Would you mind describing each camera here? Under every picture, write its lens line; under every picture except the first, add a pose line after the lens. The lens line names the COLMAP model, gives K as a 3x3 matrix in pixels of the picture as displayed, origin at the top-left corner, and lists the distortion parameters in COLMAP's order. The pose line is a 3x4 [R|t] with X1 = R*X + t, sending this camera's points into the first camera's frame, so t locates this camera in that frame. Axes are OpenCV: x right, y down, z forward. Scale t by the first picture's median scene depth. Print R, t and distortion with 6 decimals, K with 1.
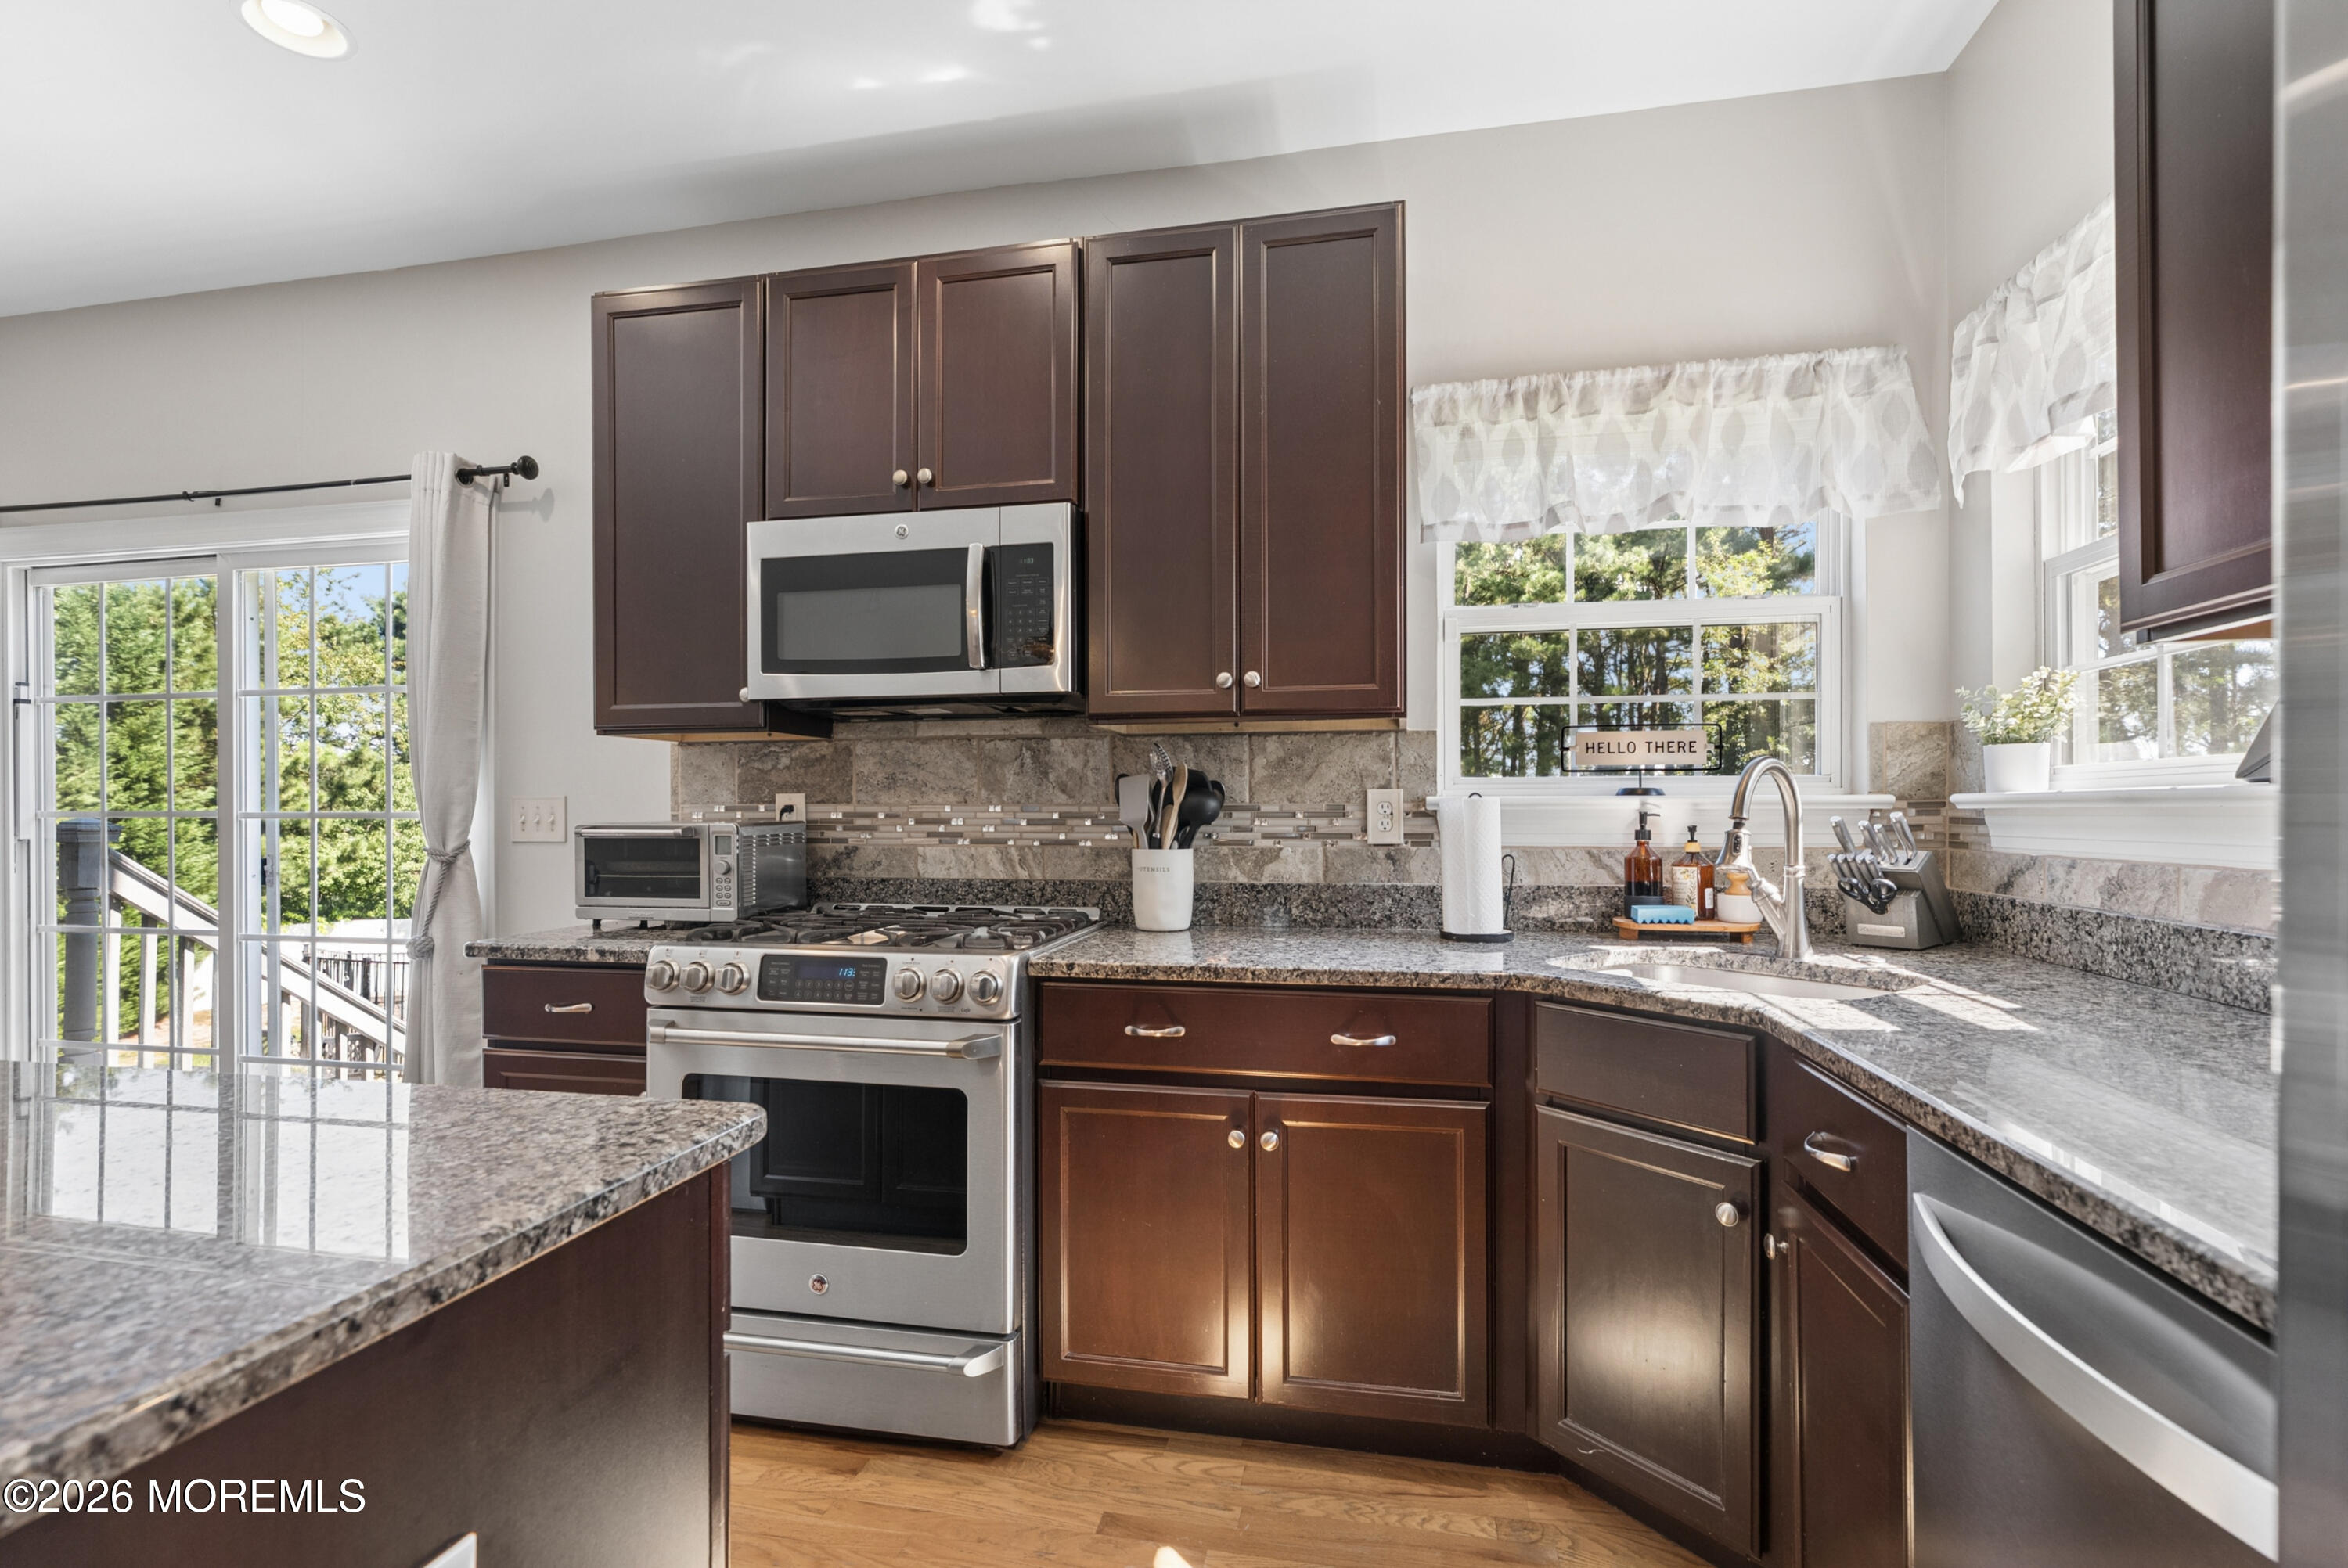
lens RADIAL K [[1069.3, 0, 1176.9], [0, 1069.3, 806.6], [0, 0, 1]] dist [-0.000884, 0.000111]
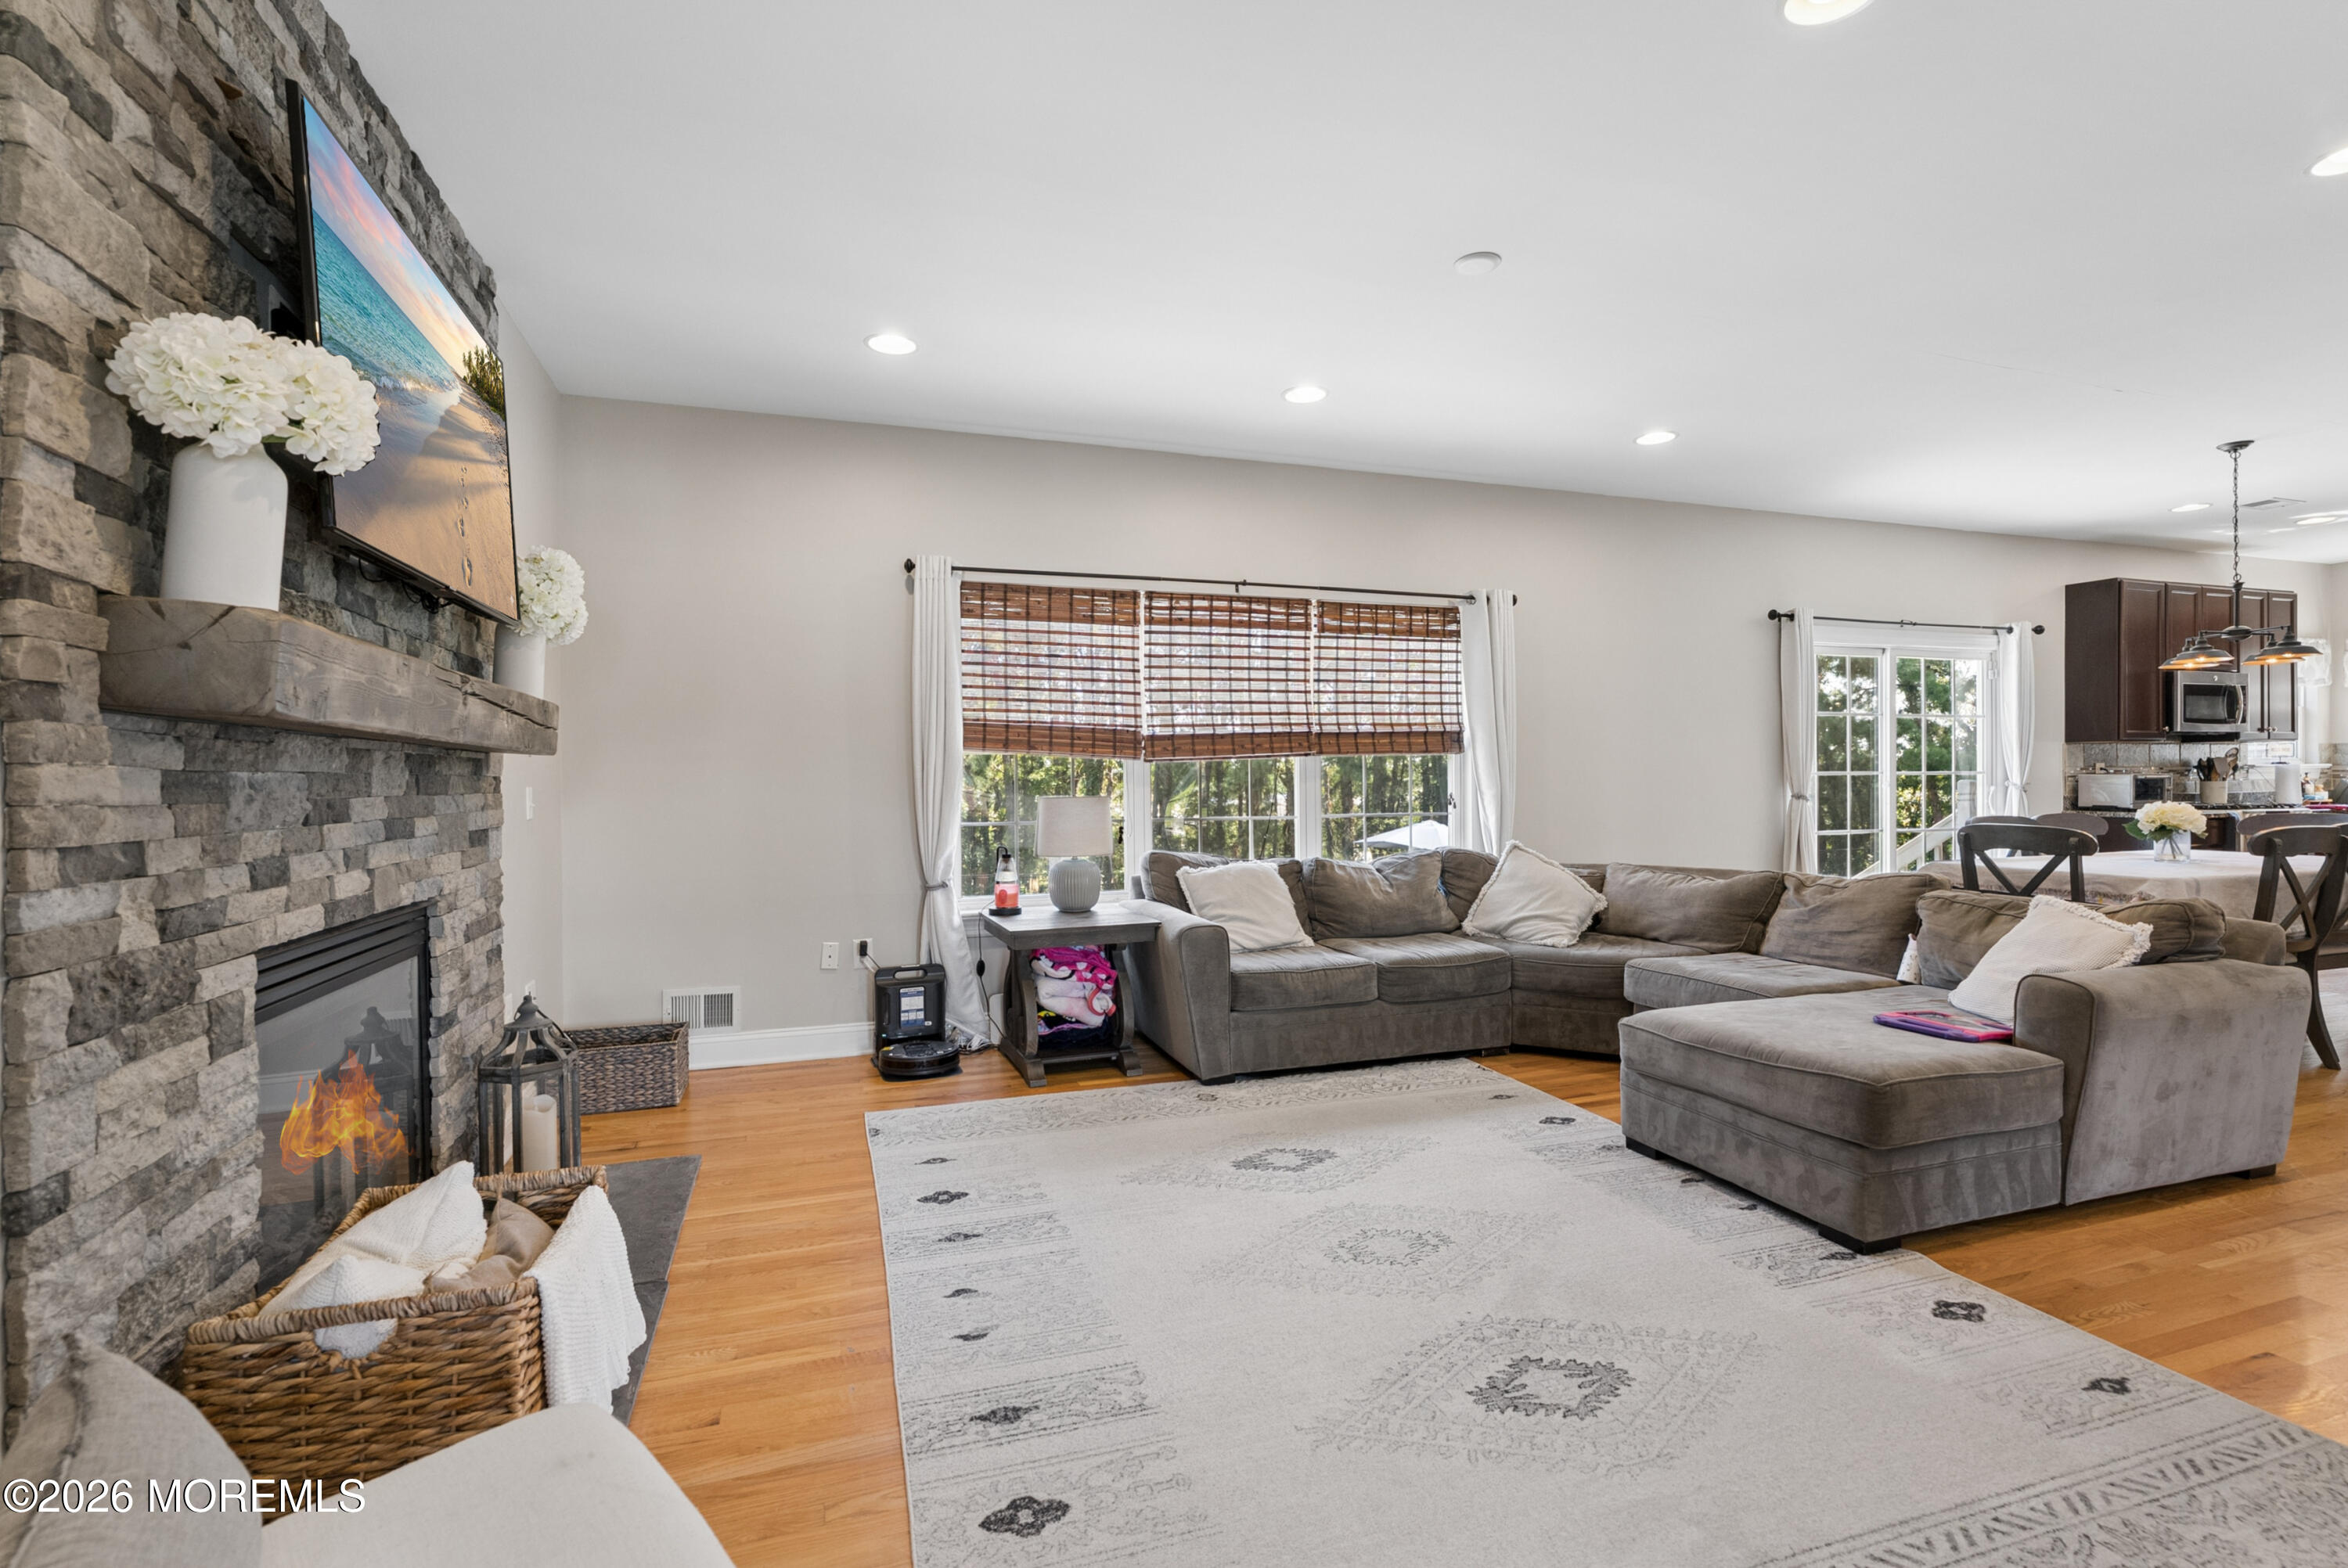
lens RADIAL K [[1062.8, 0, 1173.5], [0, 1062.8, 779.6], [0, 0, 1]] dist [-0.001574, 0.000844]
pose [[0.862830, -0.007246, 0.505443, -4.382934], [0.005510, 0.999973, 0.004930, 0.003433], [-0.505465, -0.001469, 0.862846, -0.120720]]
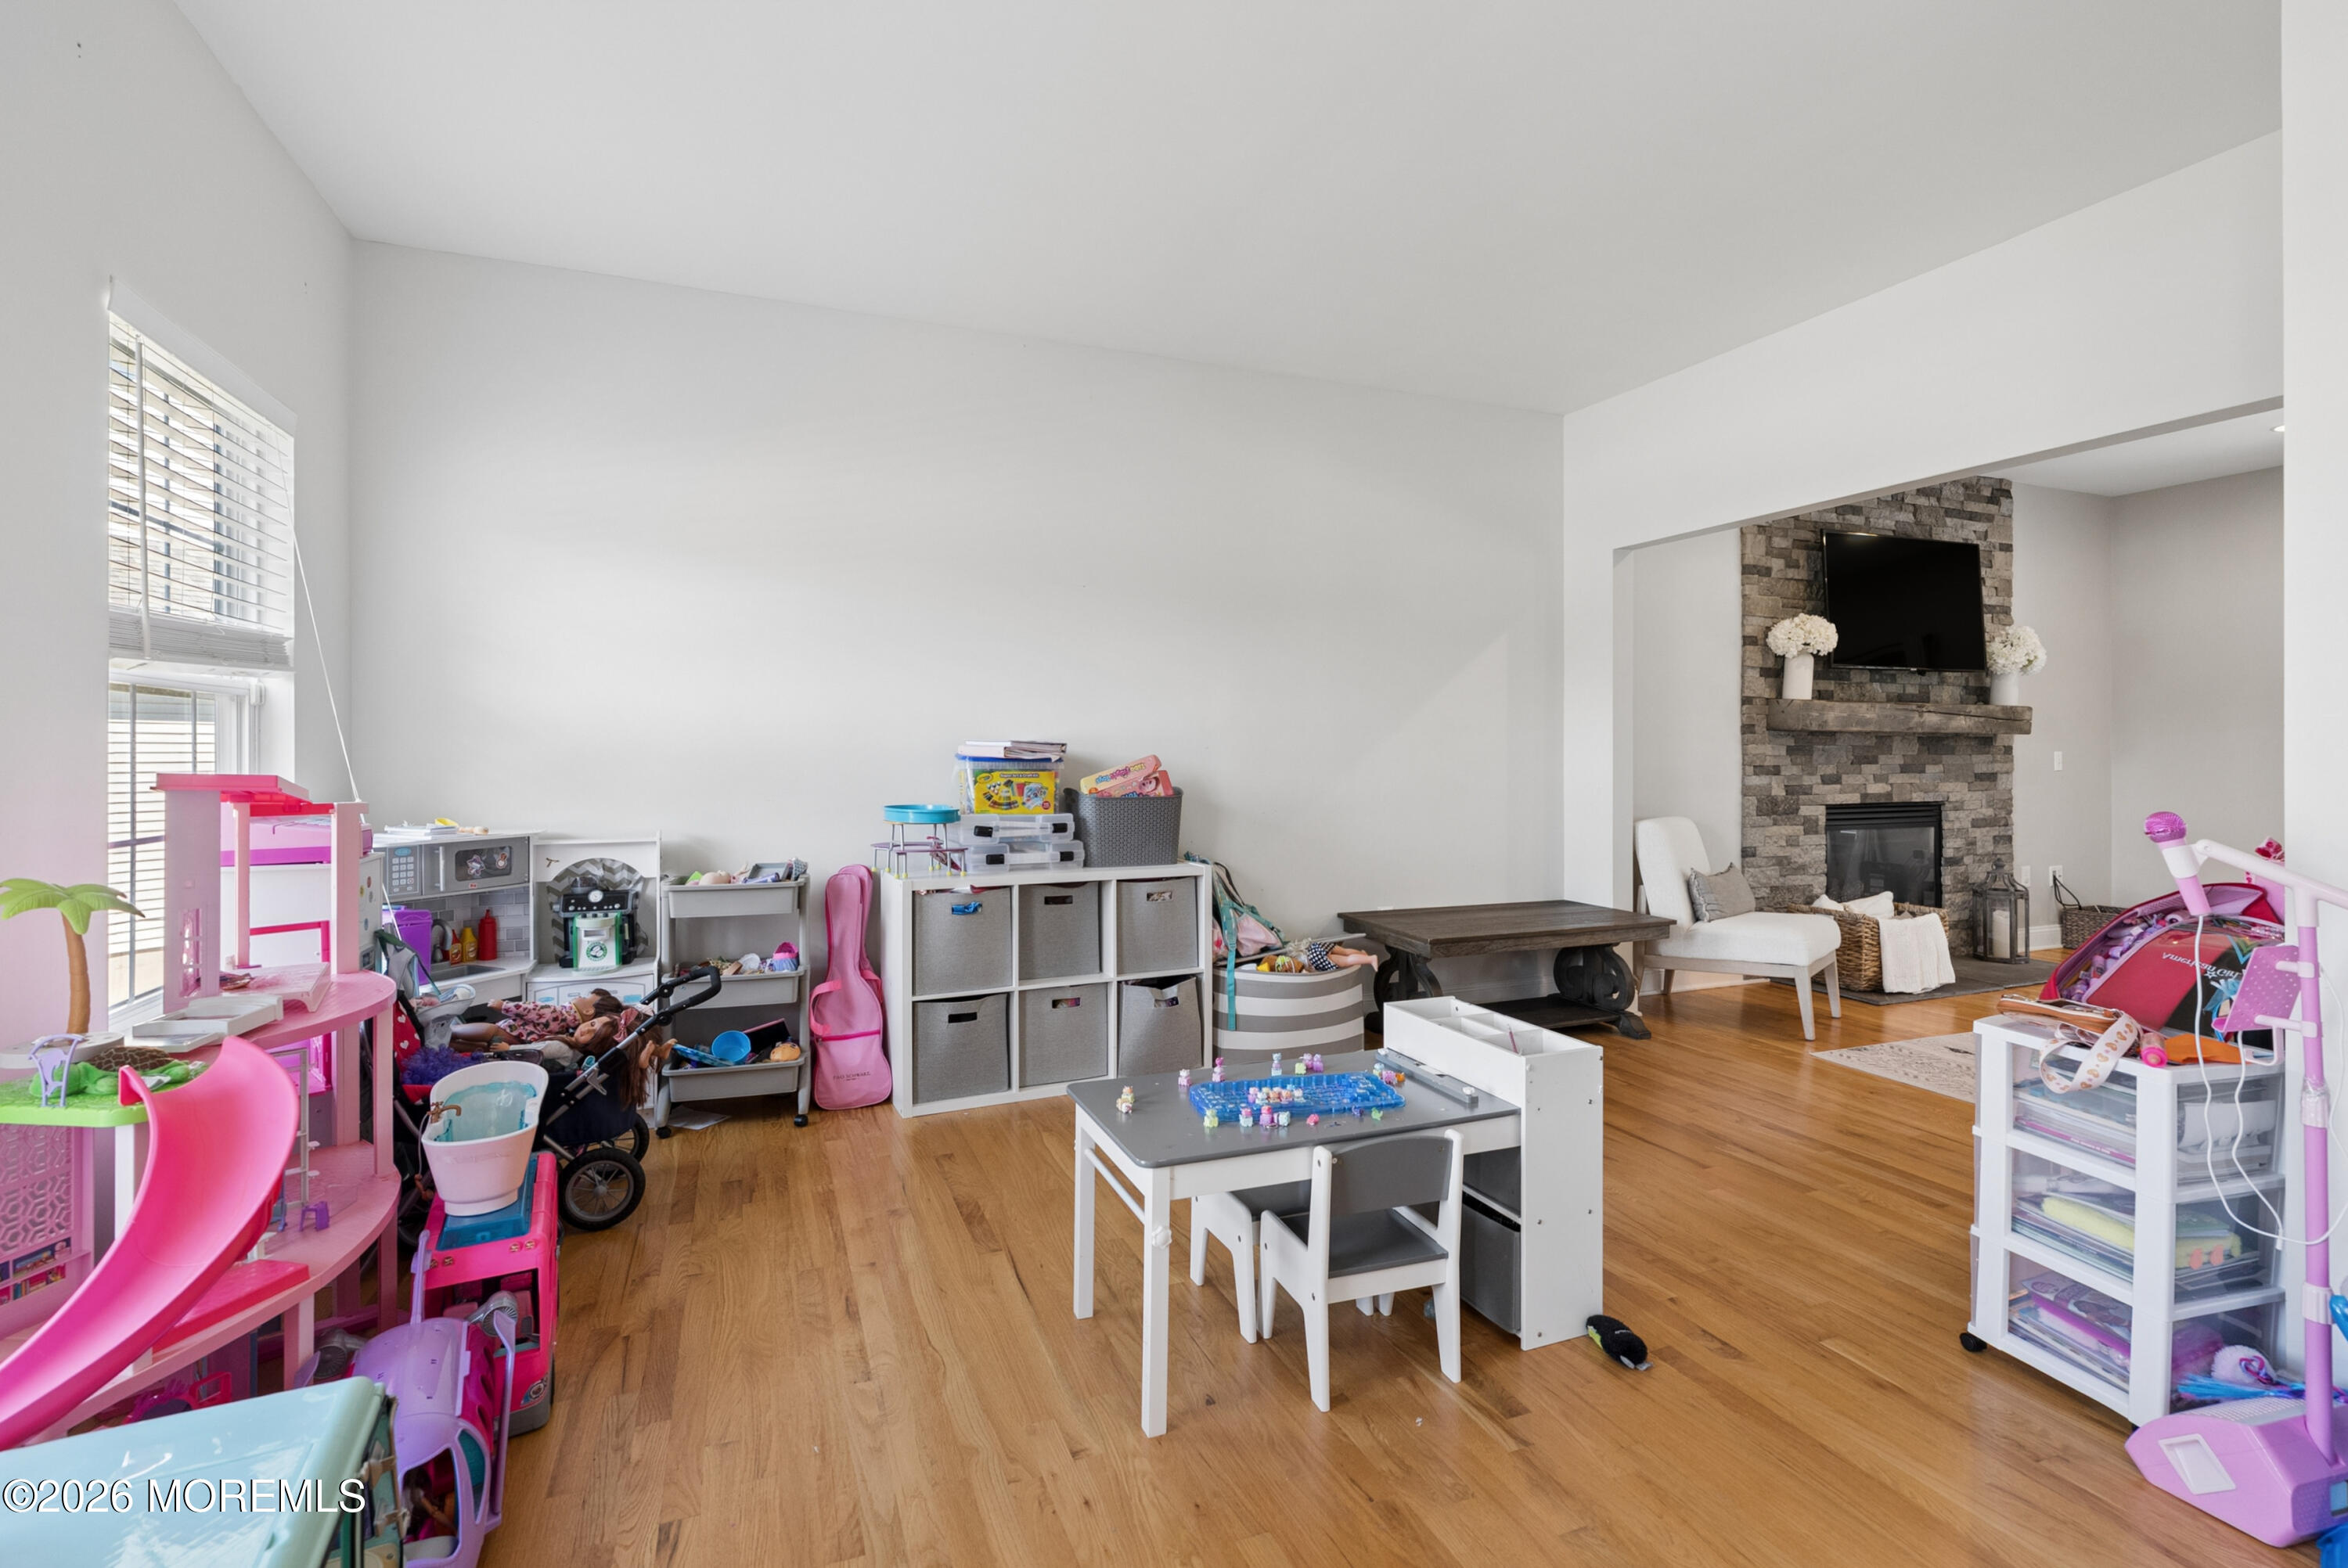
lens RADIAL K [[1108.3, 0, 1173.4], [0, 1108.3, 757.5], [0, 0, 1]] dist [-0.001178, -0.000099]
pose [[0.548548, 0.003632, -0.836111, -2.933767], [0.005544, 0.999953, 0.007981, -0.005755], [0.836101, -0.009013, 0.548502, -2.211290]]
